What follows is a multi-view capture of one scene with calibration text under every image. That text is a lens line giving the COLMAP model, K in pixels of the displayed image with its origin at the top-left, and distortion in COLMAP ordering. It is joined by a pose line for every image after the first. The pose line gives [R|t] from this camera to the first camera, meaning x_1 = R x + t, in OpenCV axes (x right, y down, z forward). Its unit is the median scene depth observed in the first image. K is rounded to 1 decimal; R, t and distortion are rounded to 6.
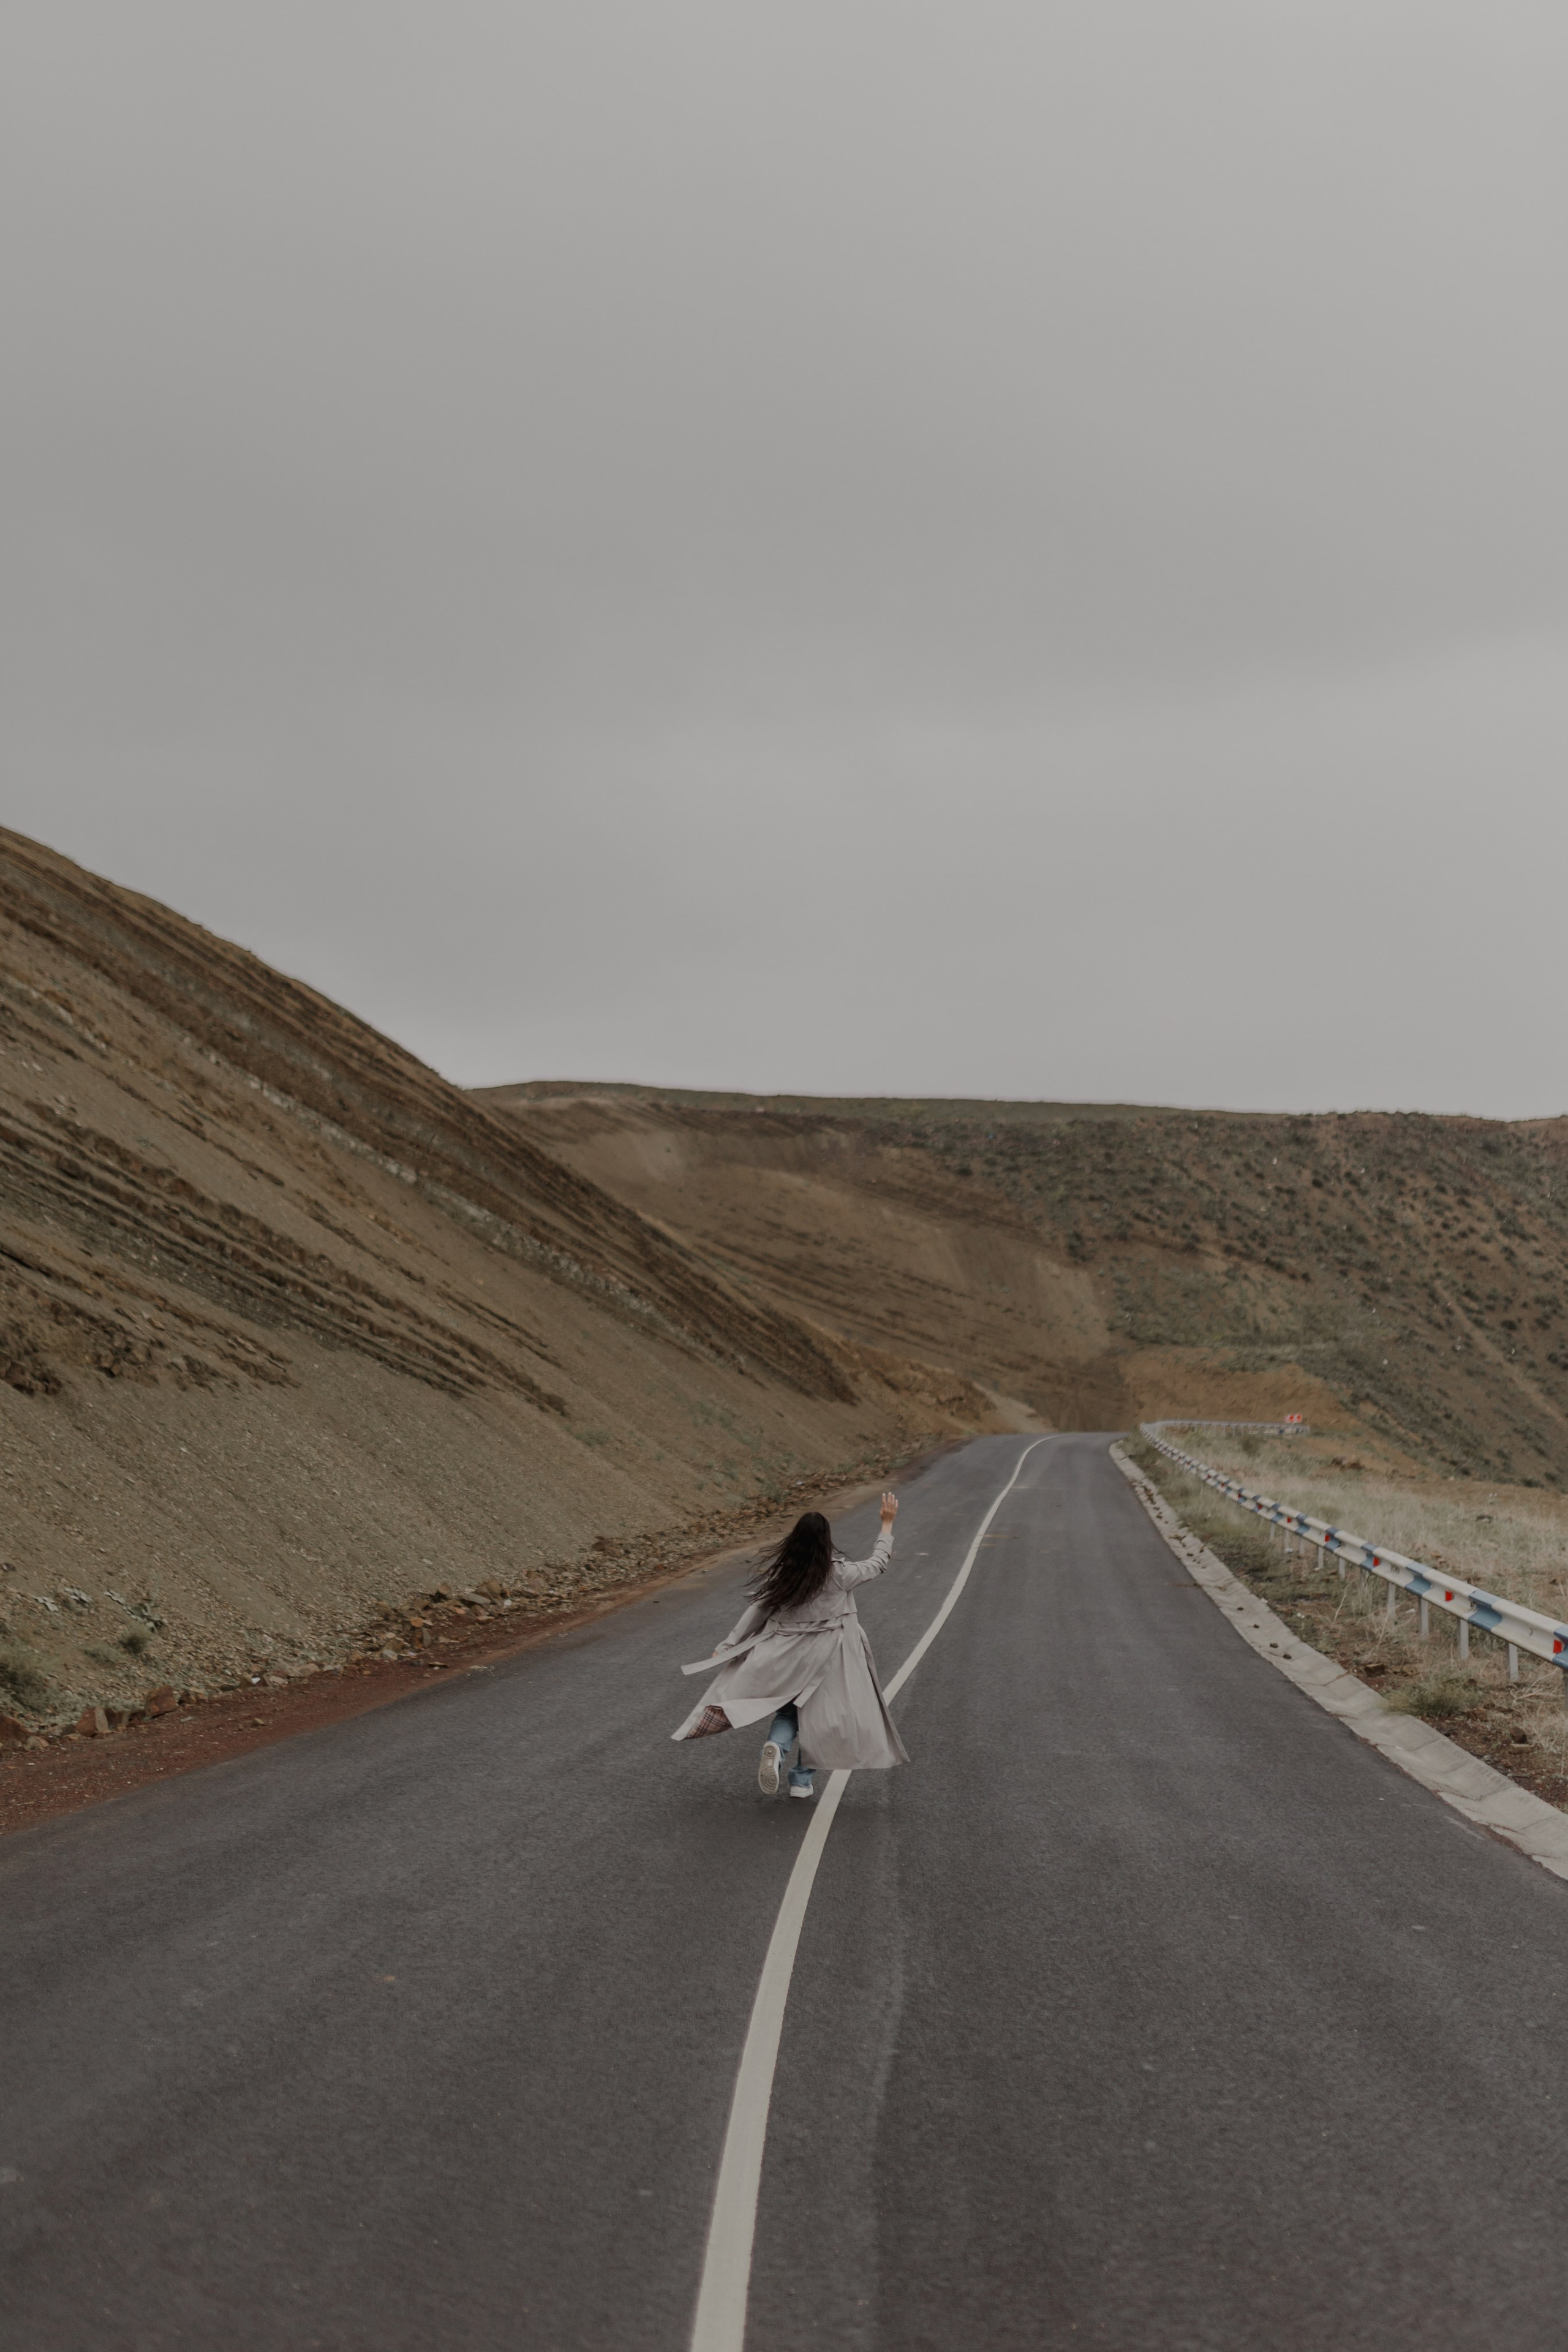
lens RADIAL K [[2211.6, 0, 769.5], [0, 2211.6, 1173.9], [0, 0, 1]] dist [-0.006365, 0.000000]
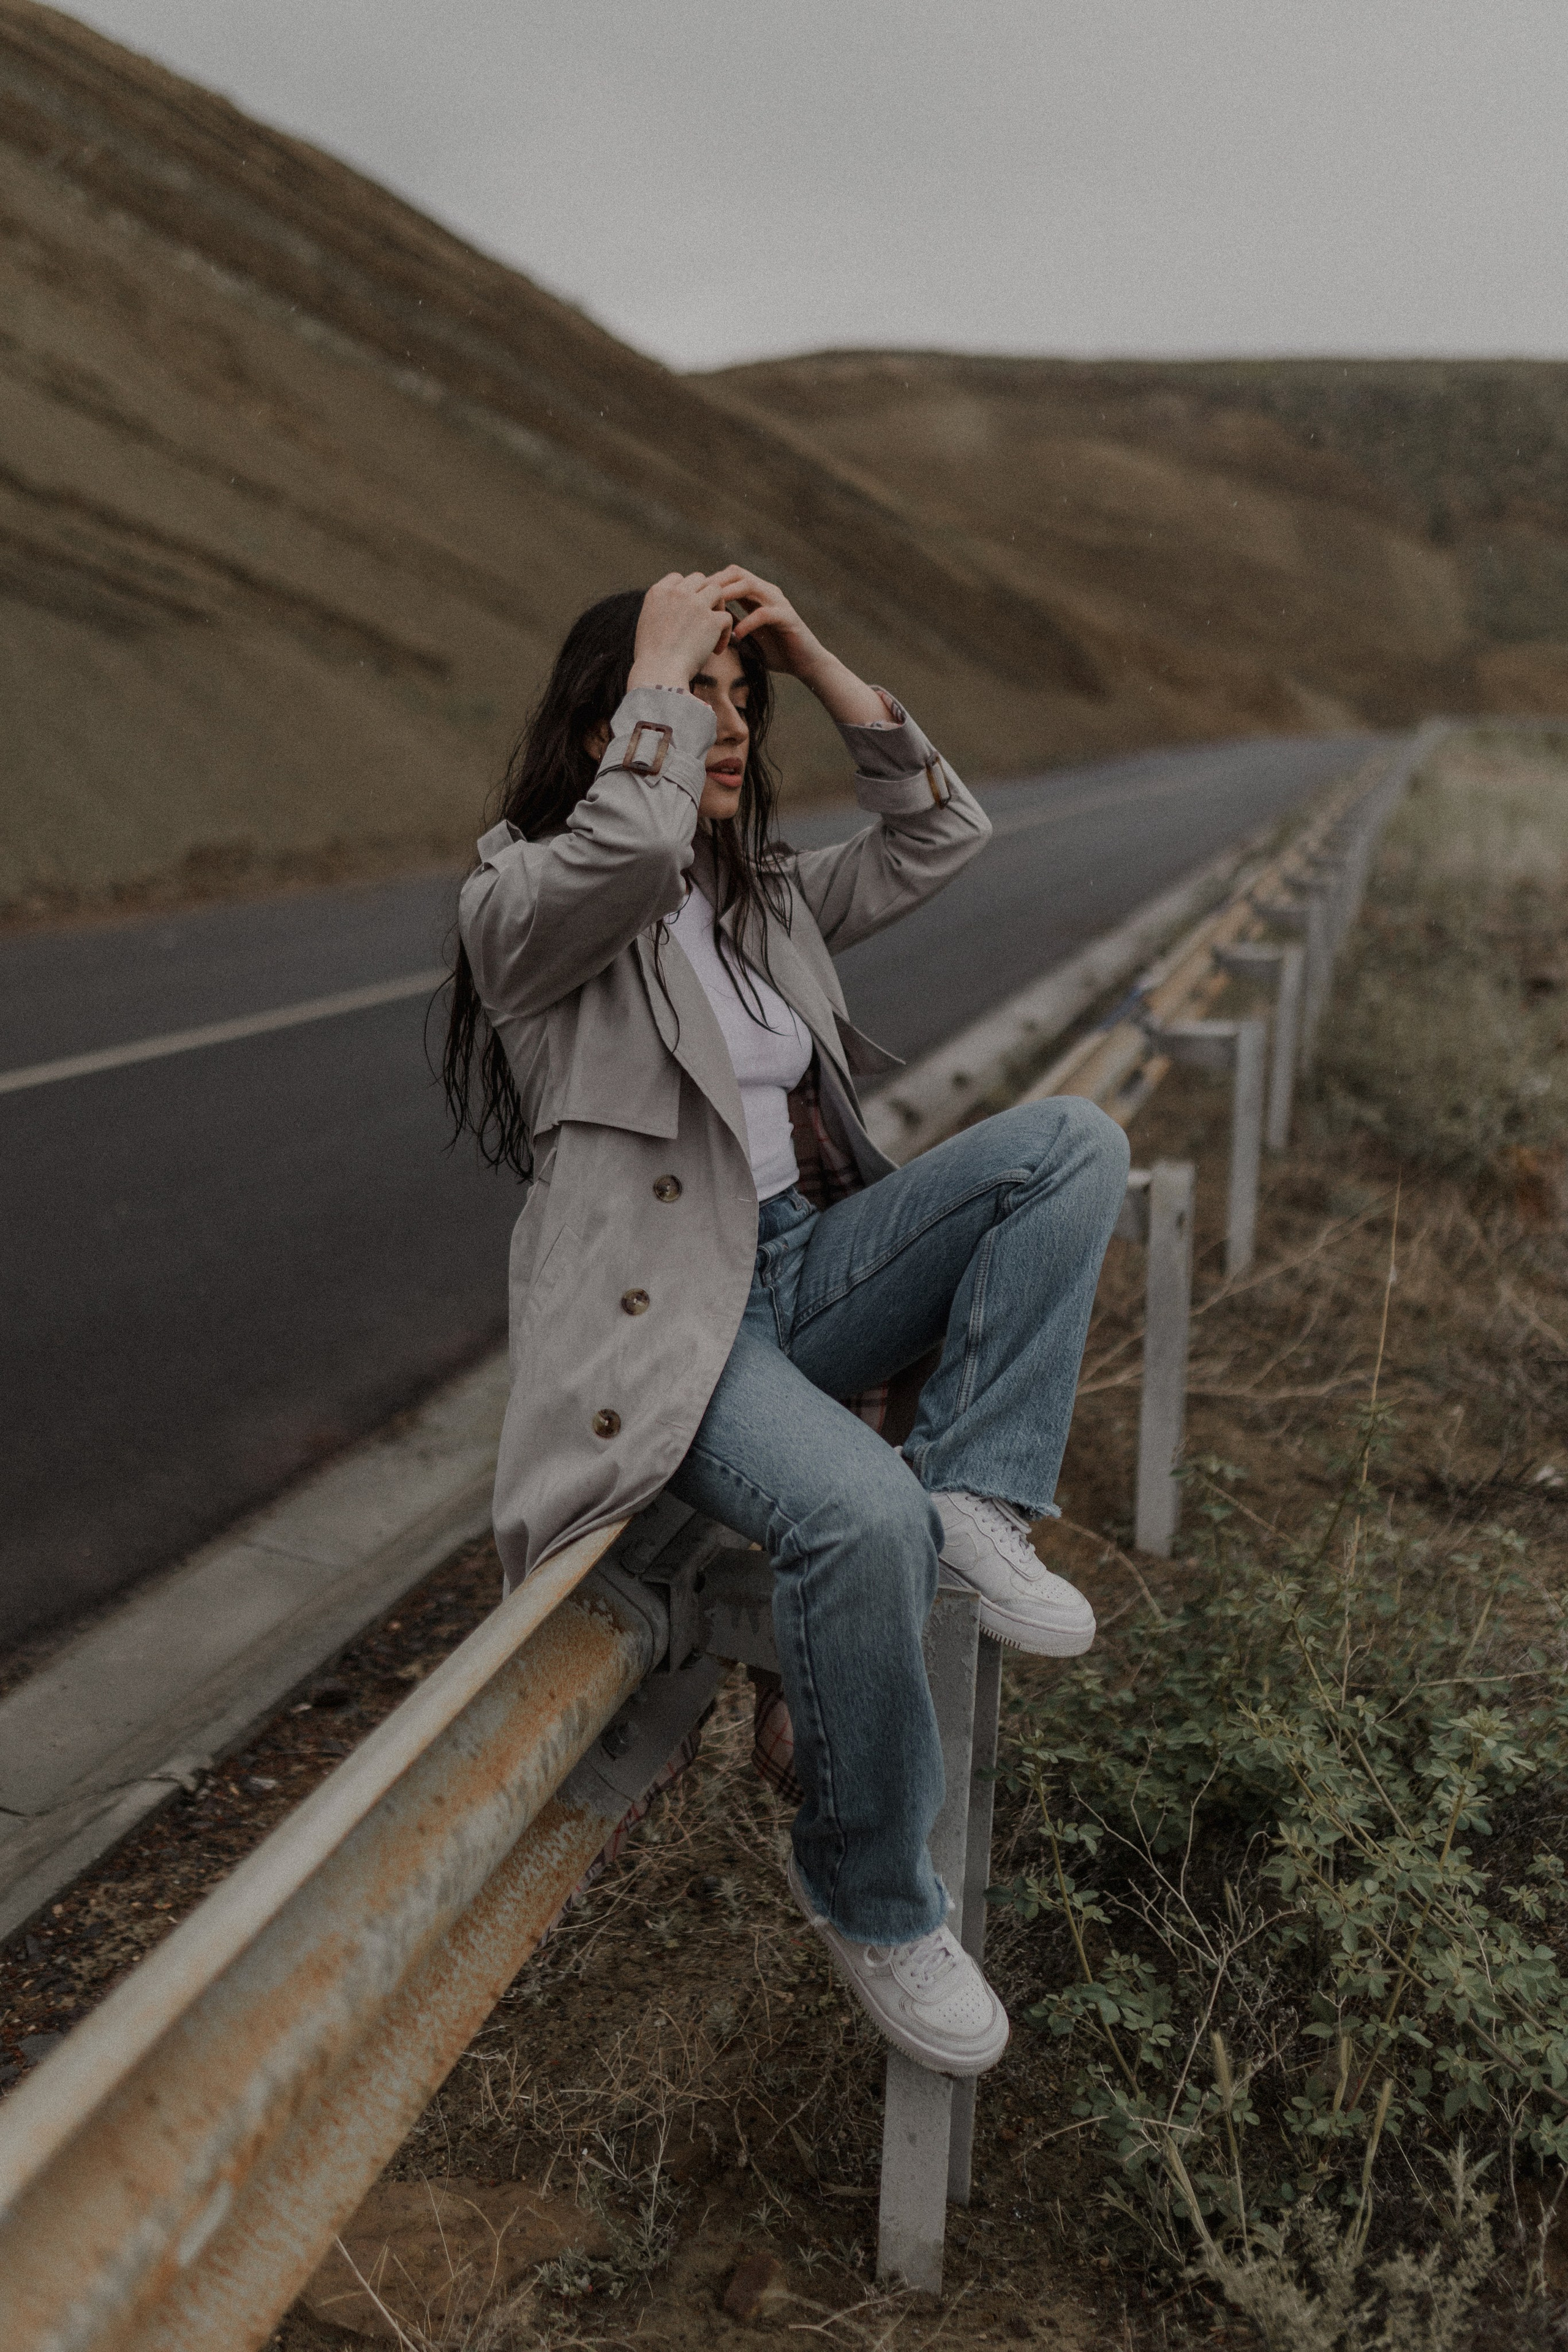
lens RADIAL K [[2211.6, 0, 777.2], [0, 2211.6, 1172.6], [0, 0, 1]] dist [-0.006365, 0.000000]
pose [[0.986169, 0.028529, -0.163271, 0.072608], [0.021650, 0.954462, 0.297547, 0.026912], [0.164325, -0.296966, 0.940643, 0.156894]]
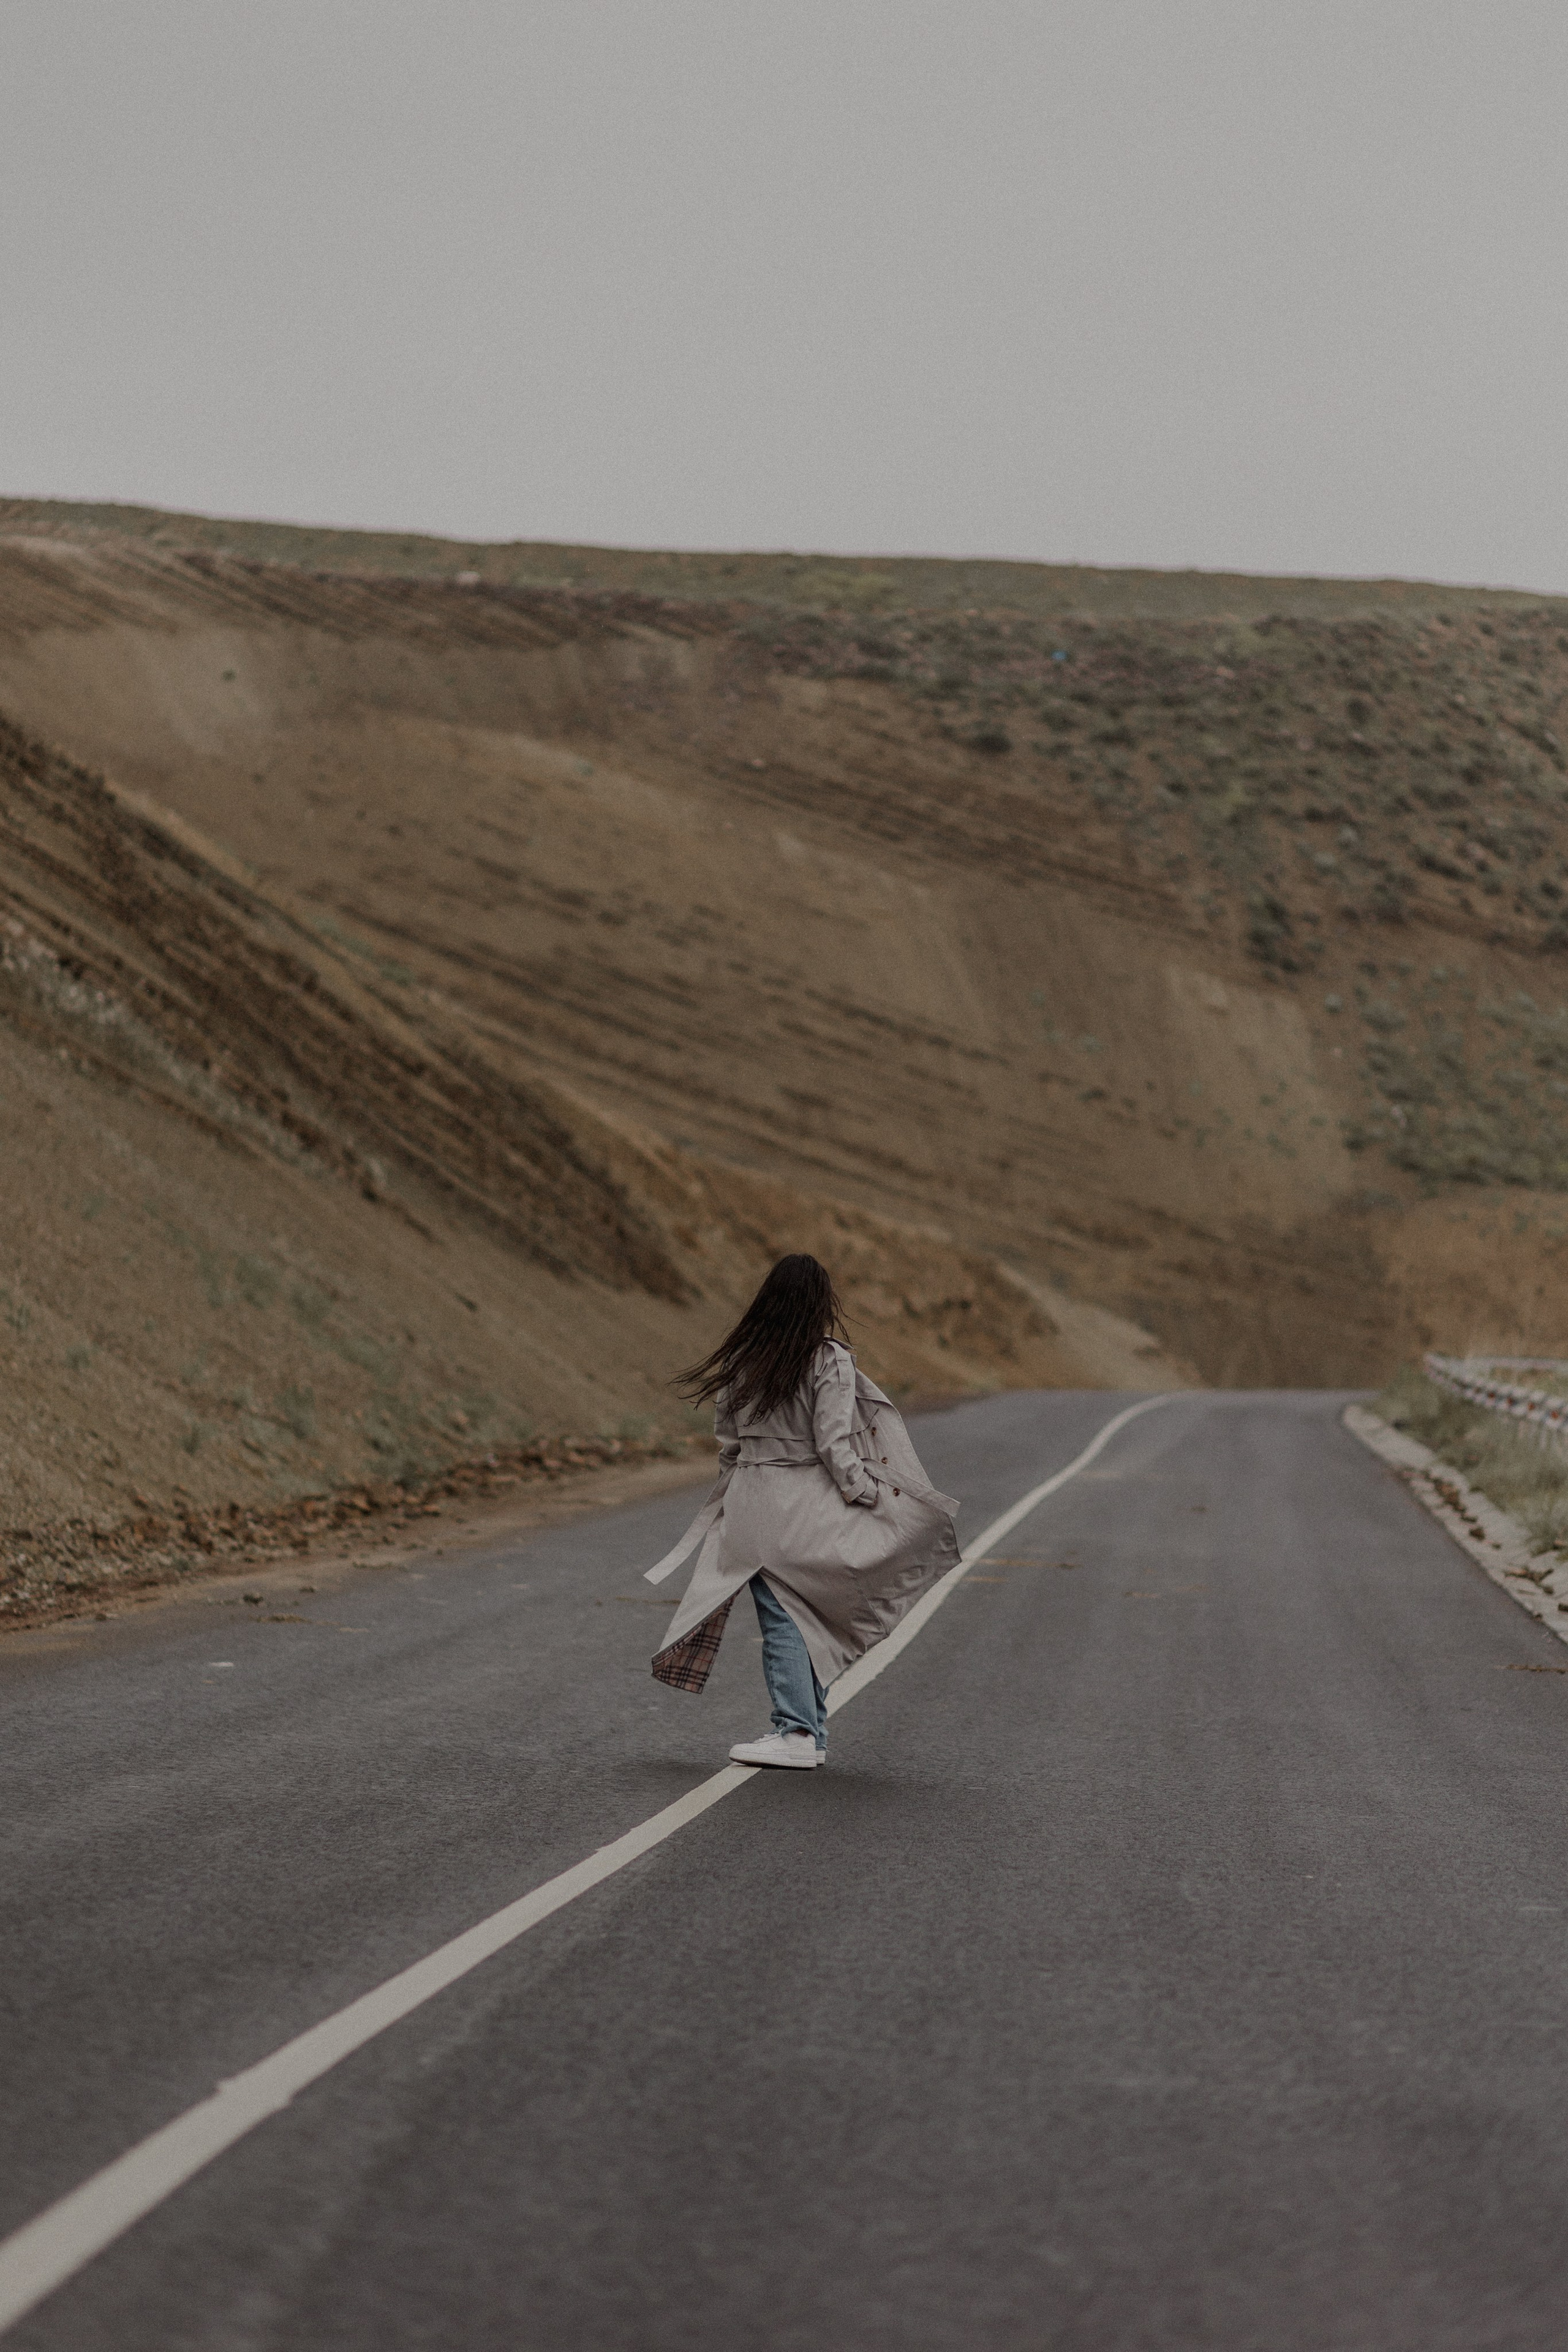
lens RADIAL K [[5508.8, 0, 778.3], [0, 5508.8, 1171.8], [0, 0, 1]] dist [0.009958, 0.000000]
pose [[0.998773, 0.010128, 0.048466, 0.010430], [-0.013449, 0.997547, 0.068693, 0.019533], [-0.047652, -0.069261, 0.996460, 0.064323]]
